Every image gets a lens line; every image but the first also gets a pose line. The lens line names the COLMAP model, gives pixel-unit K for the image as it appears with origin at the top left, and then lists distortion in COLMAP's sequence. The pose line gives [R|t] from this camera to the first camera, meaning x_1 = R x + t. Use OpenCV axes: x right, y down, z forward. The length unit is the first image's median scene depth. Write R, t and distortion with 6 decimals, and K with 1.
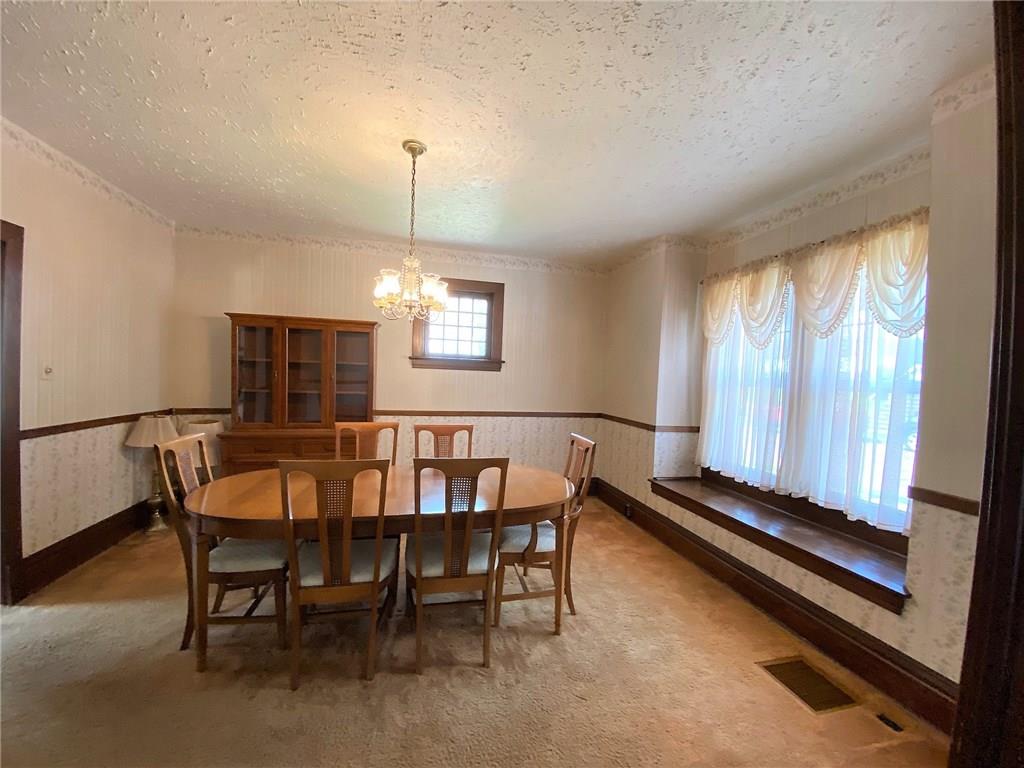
lens RADIAL K [[421.0, 0, 508.4], [0, 421.0, 386.4], [0, 0, 1]] dist [0.064839, -0.034564]
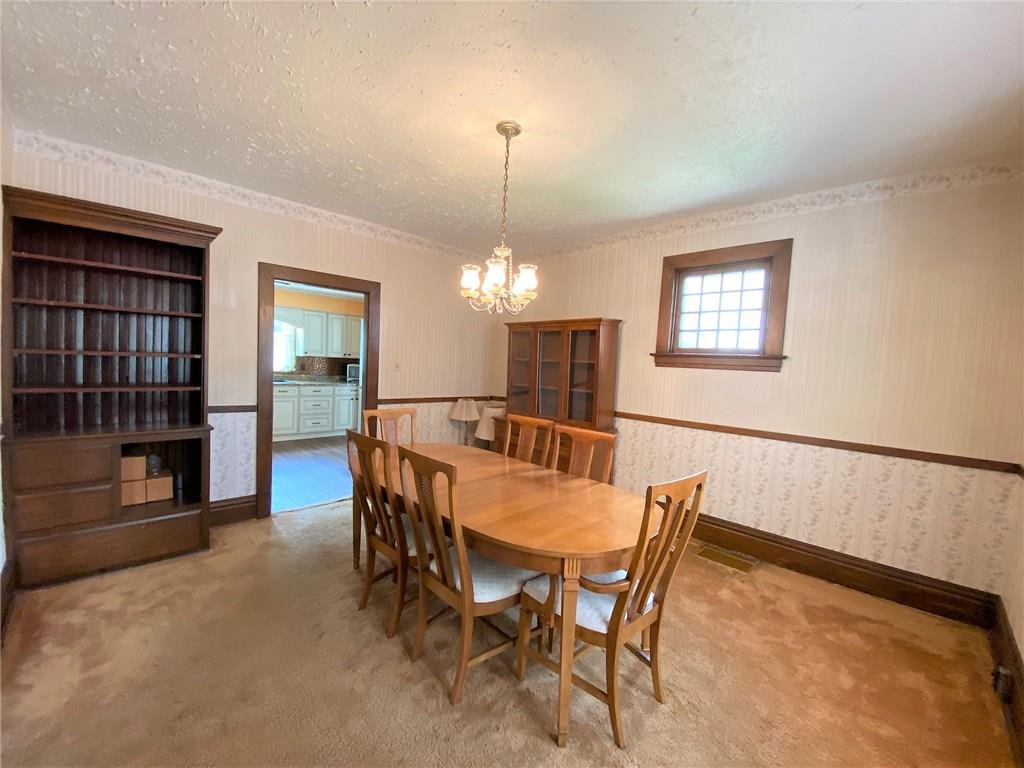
lens RADIAL K [[421.0, 0, 508.4], [0, 421.0, 386.4], [0, 0, 1]] dist [0.064839, -0.034564]
pose [[0.537103, 0.040000, -0.842568, 0.396736], [-0.048997, 0.998668, 0.016177, -0.003918], [0.842092, 0.032594, 0.538348, 0.332812]]
